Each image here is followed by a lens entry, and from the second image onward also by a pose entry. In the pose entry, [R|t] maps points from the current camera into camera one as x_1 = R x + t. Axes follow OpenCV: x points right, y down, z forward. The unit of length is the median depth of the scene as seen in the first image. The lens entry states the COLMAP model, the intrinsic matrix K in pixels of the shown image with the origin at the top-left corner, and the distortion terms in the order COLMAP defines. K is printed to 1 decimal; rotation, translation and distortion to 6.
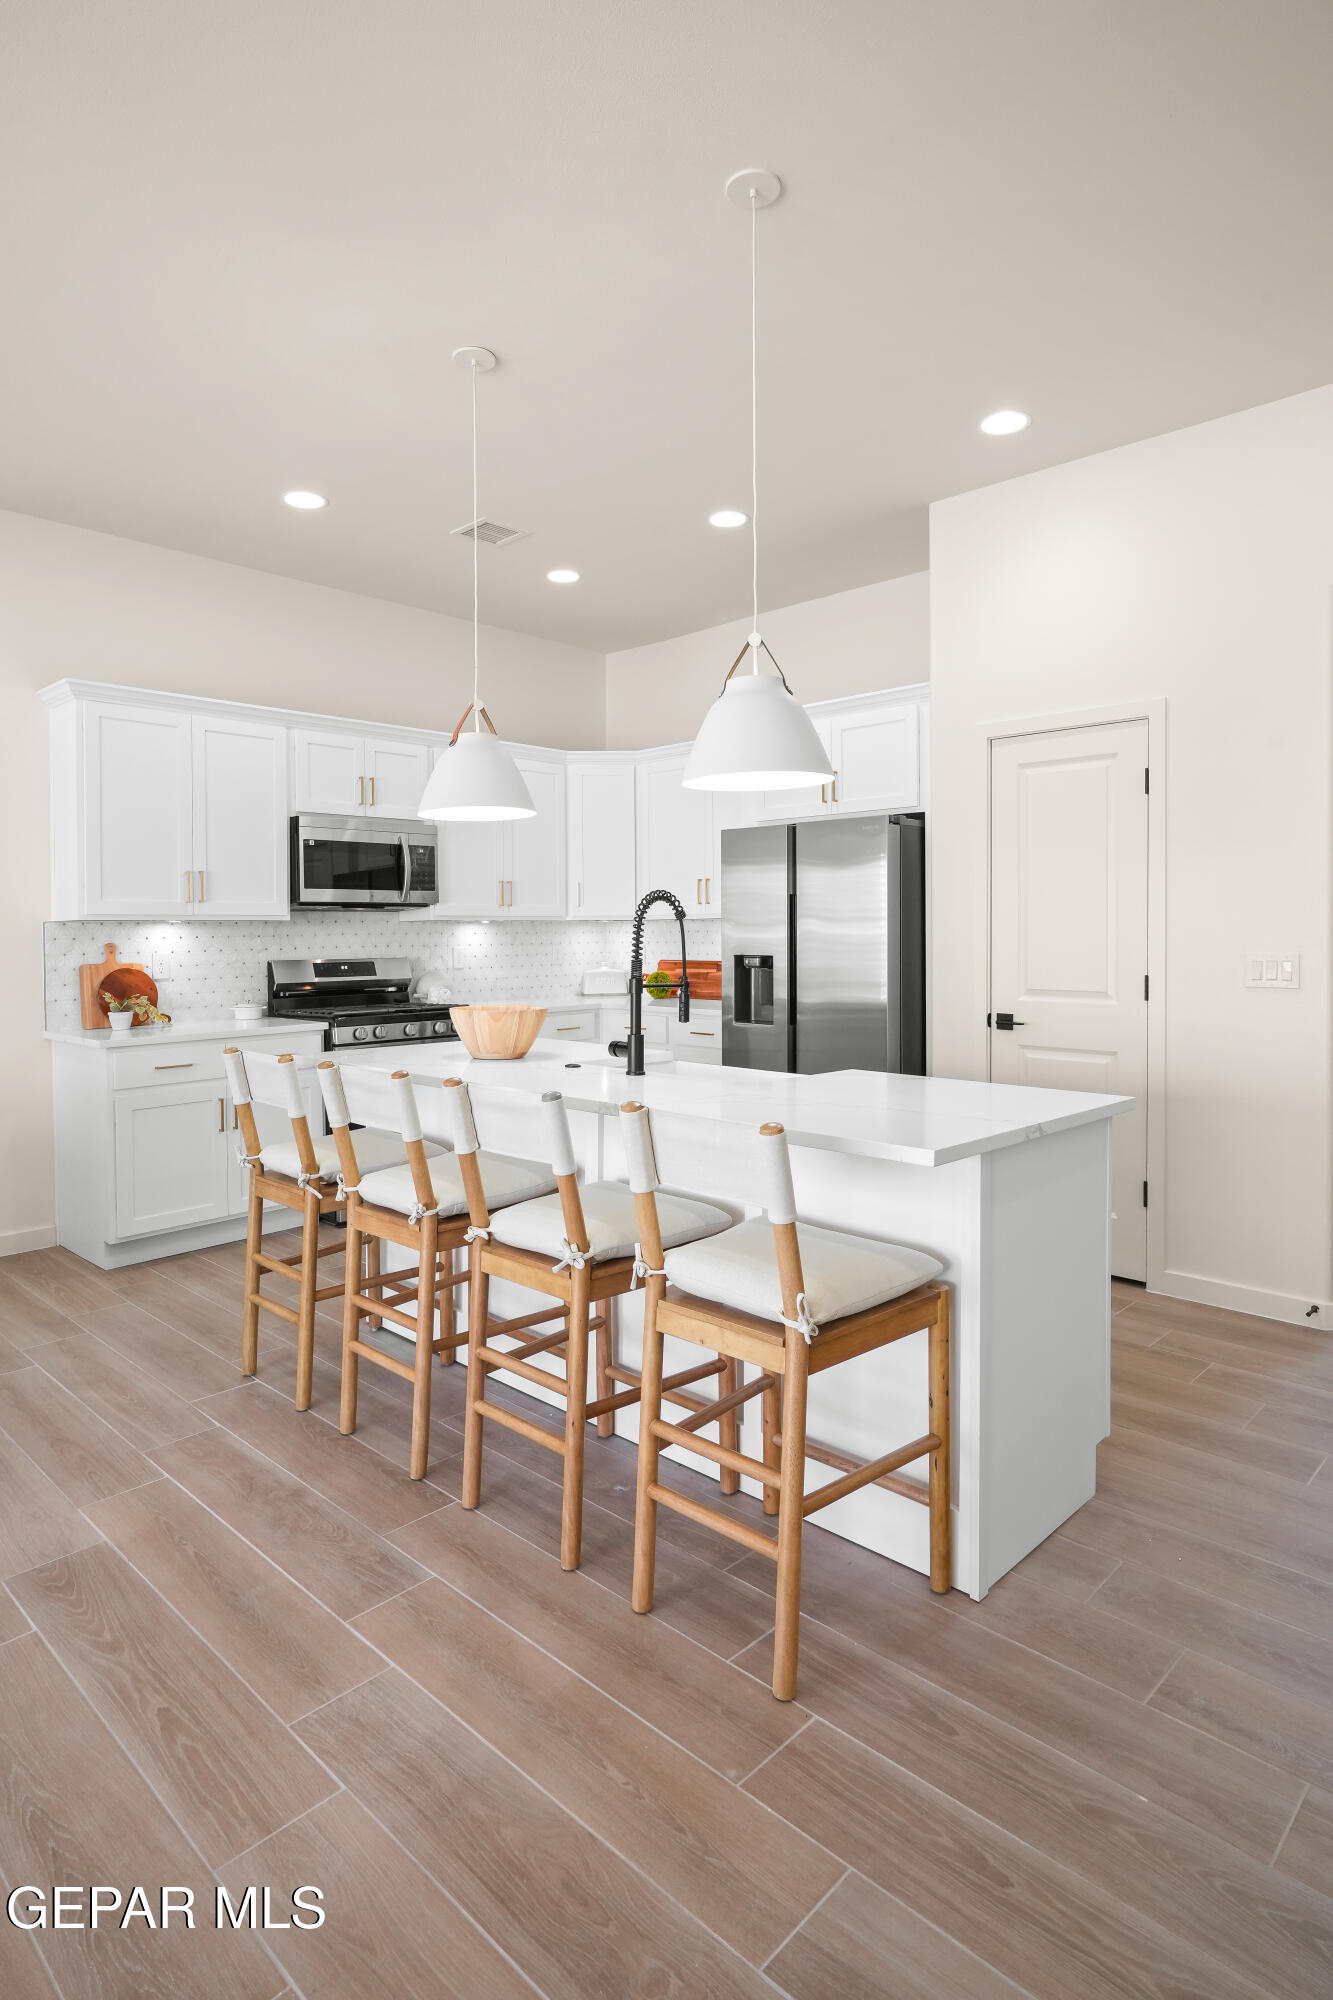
lens RADIAL K [[1086.0, 0, 667.4], [0, 1086.0, 936.7], [0, 0, 1]] dist [-0.003299, 0.001711]
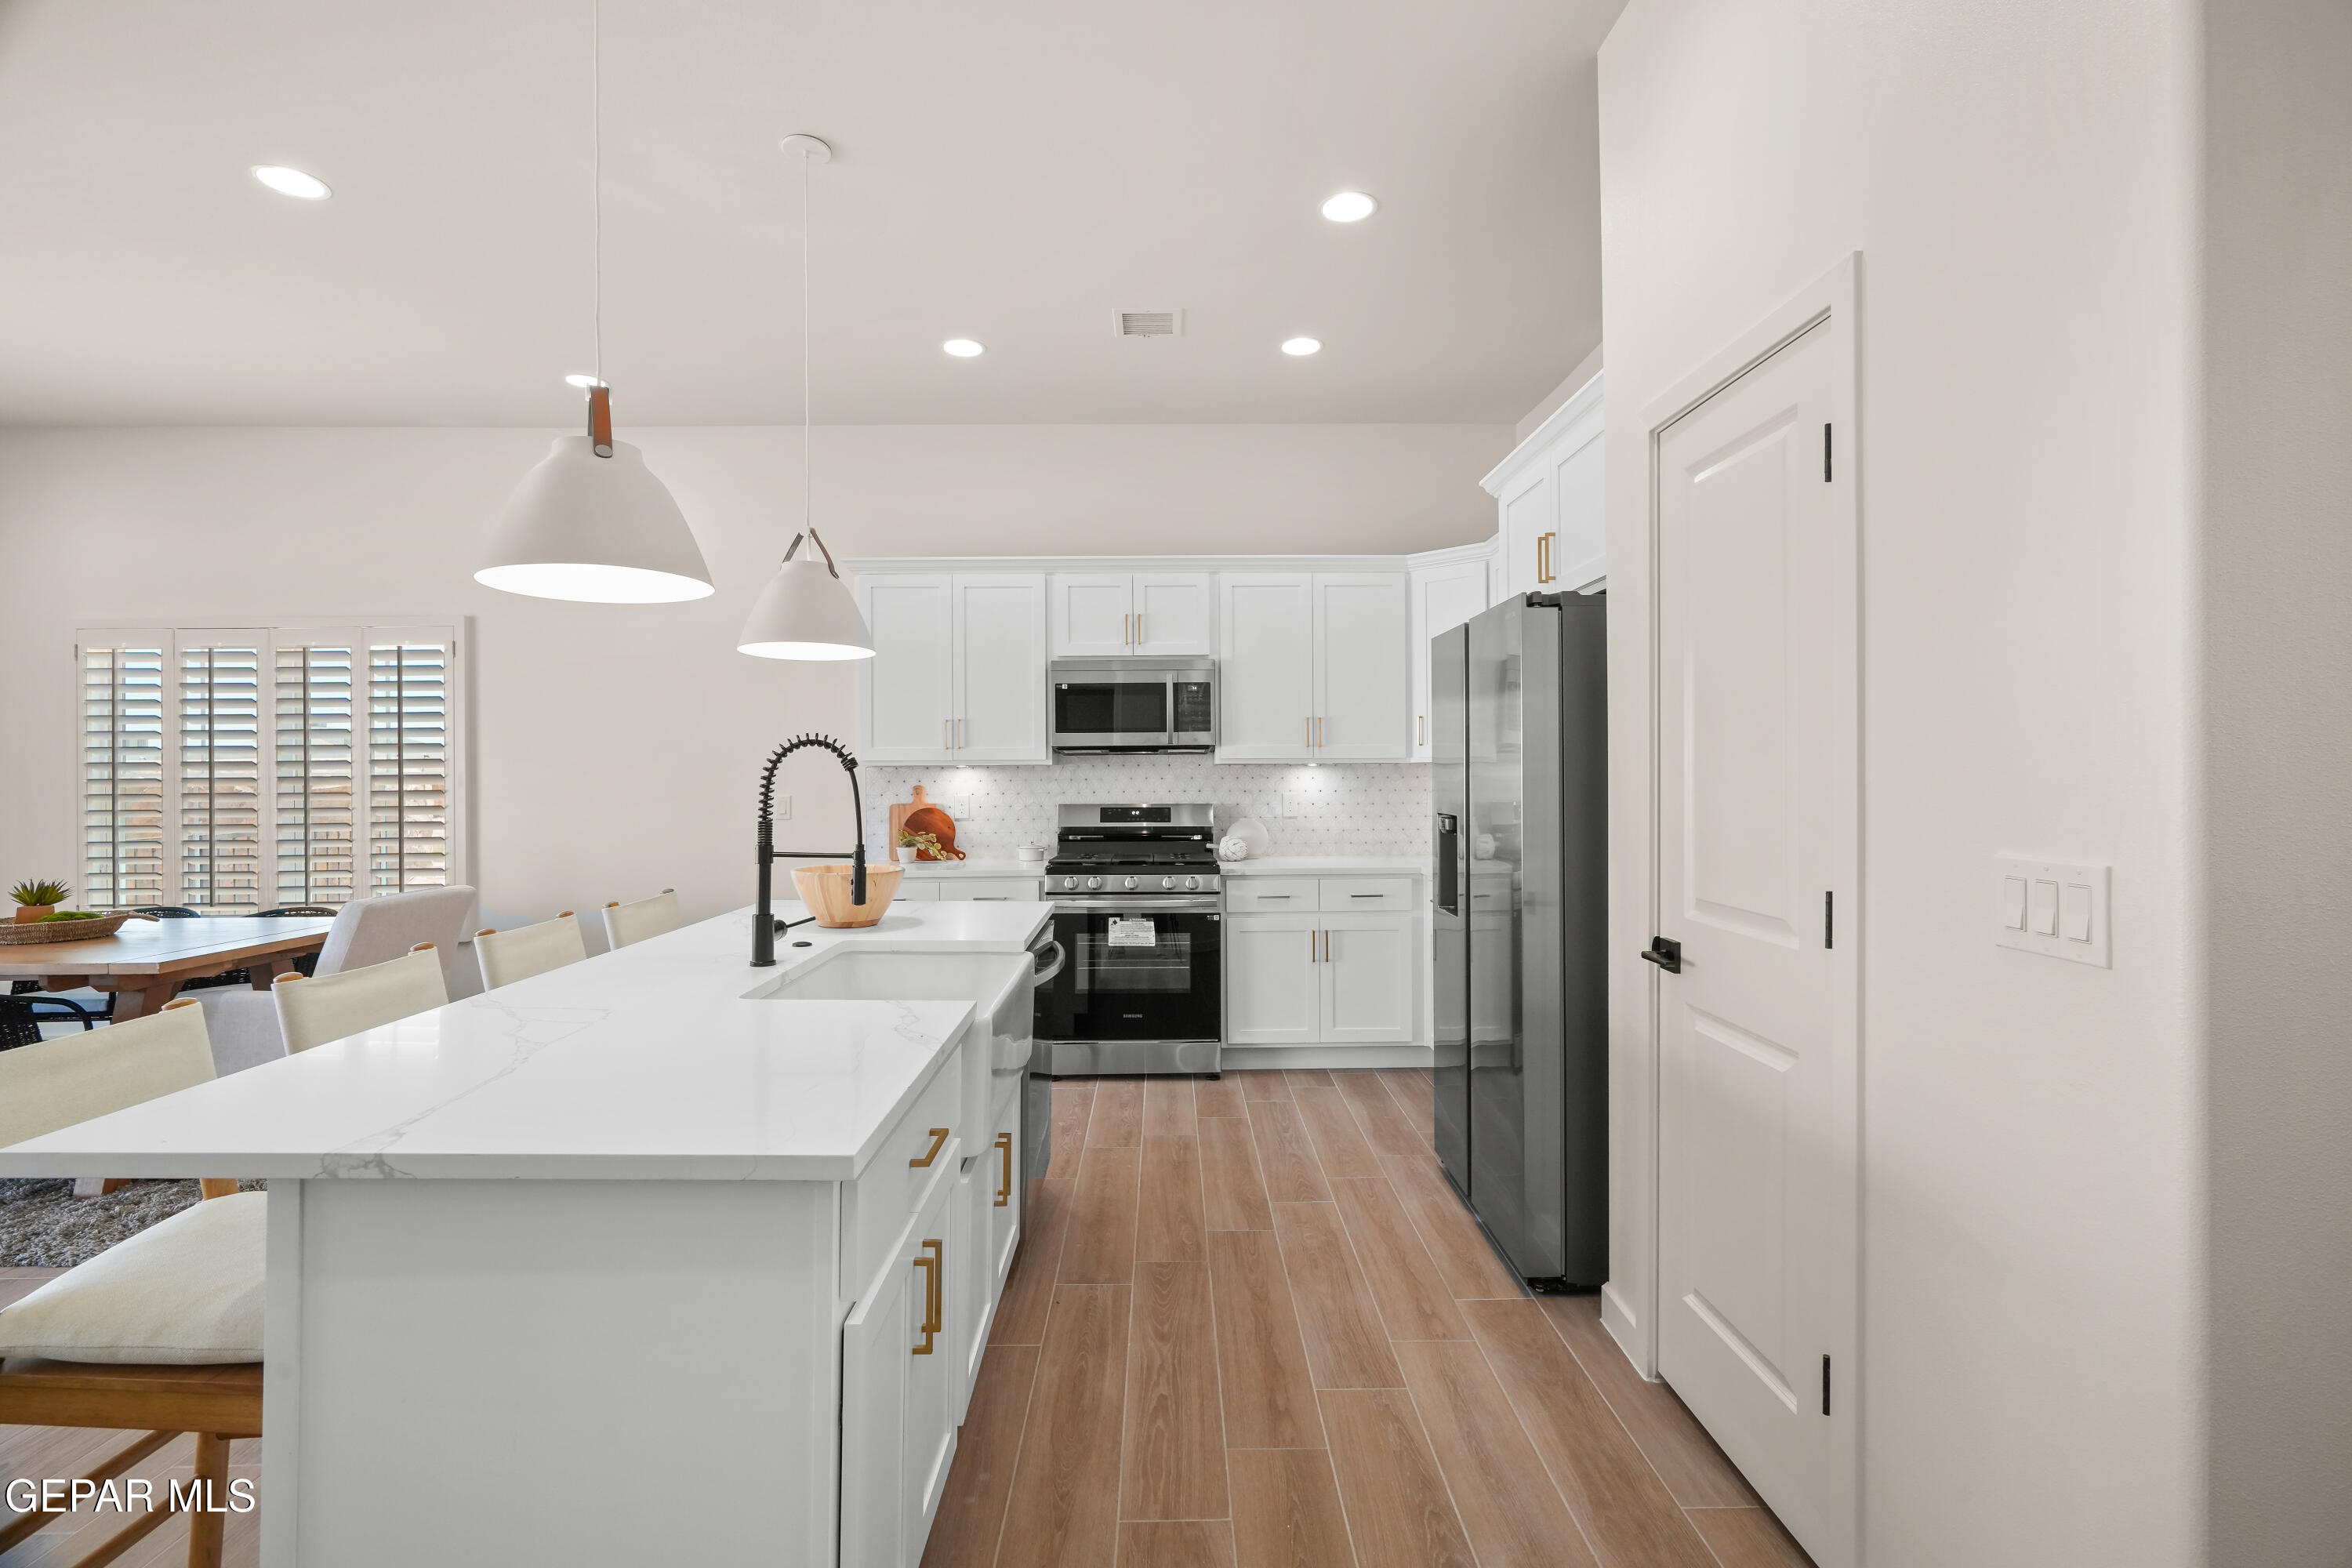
lens RADIAL K [[1057.1, 0, 1180.7], [0, 1057.1, 775.9], [0, 0, 1]] dist [-0.011164, 0.006509]
pose [[0.704595, 0.005916, -0.709585, 0.491897], [-0.004388, 0.999982, 0.003980, -0.010463], [0.709596, 0.000309, 0.704609, 0.450846]]
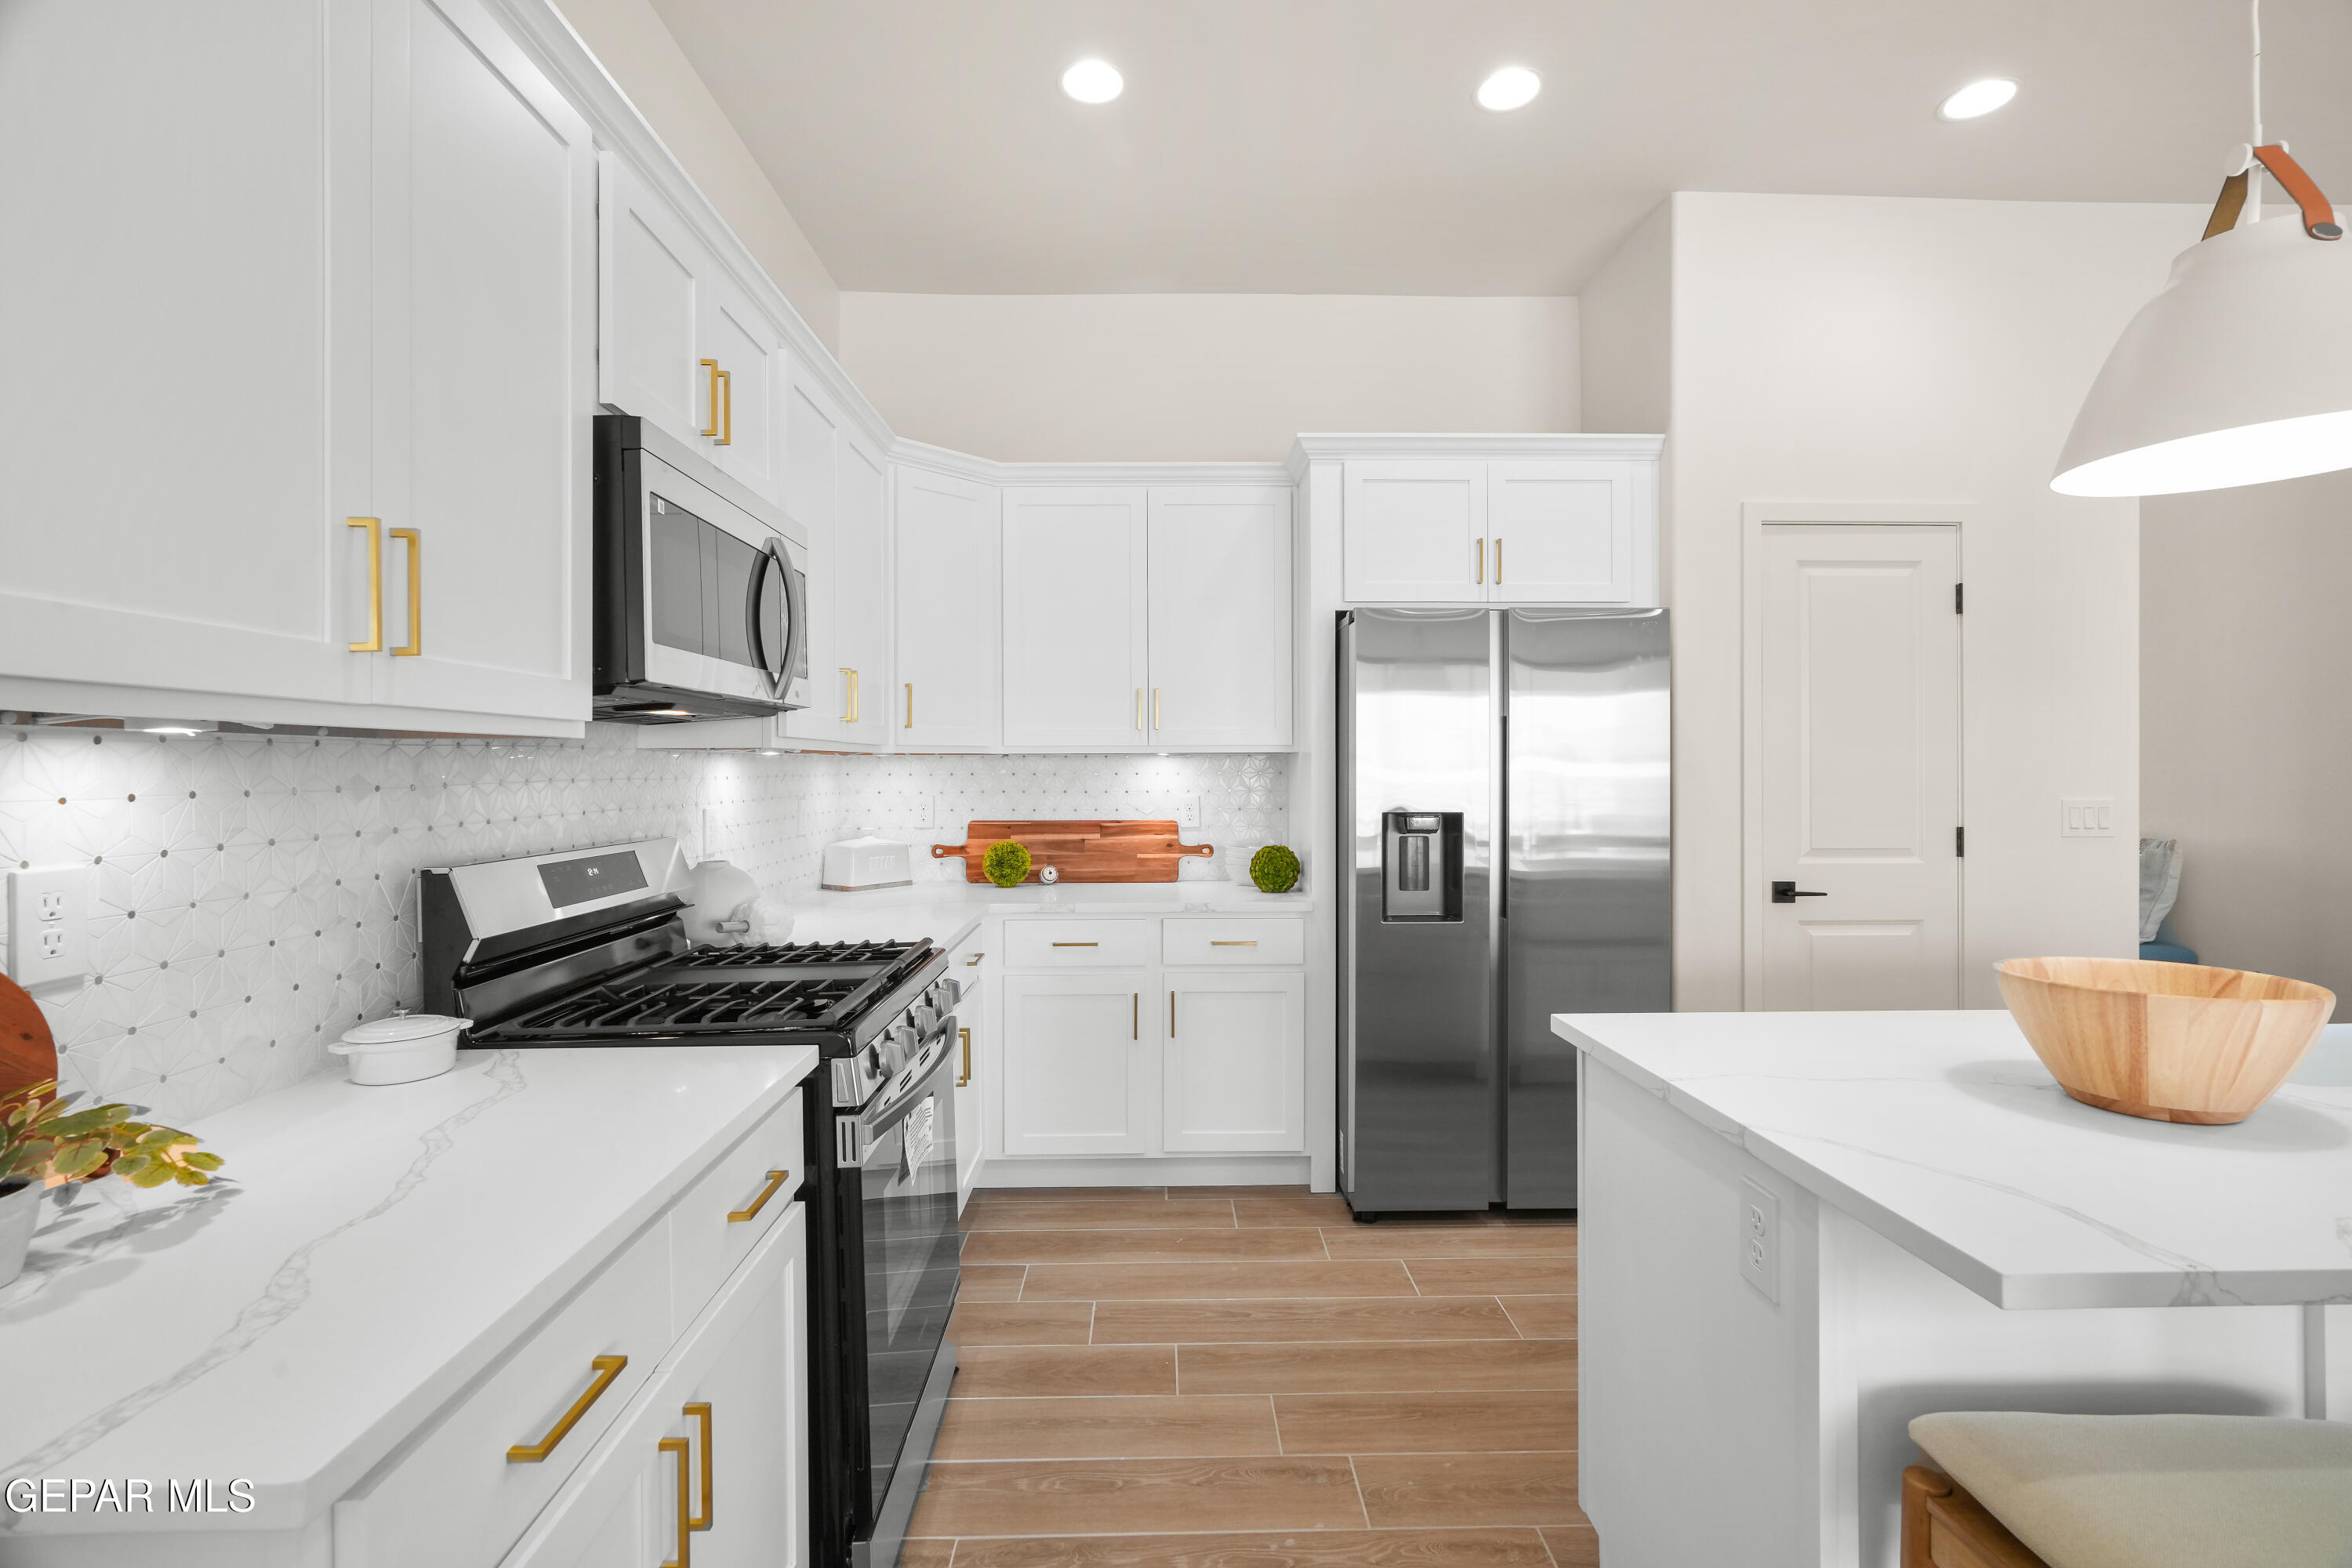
lens RADIAL K [[1059.3, 0, 1179.4], [0, 1059.3, 766.3], [0, 0, 1]] dist [-0.009977, 0.004646]
pose [[0.704410, 0.006083, 0.709767, -0.507205], [0.002167, 0.999940, -0.010721, -0.003704], [-0.709790, 0.009090, 0.704355, 0.751385]]
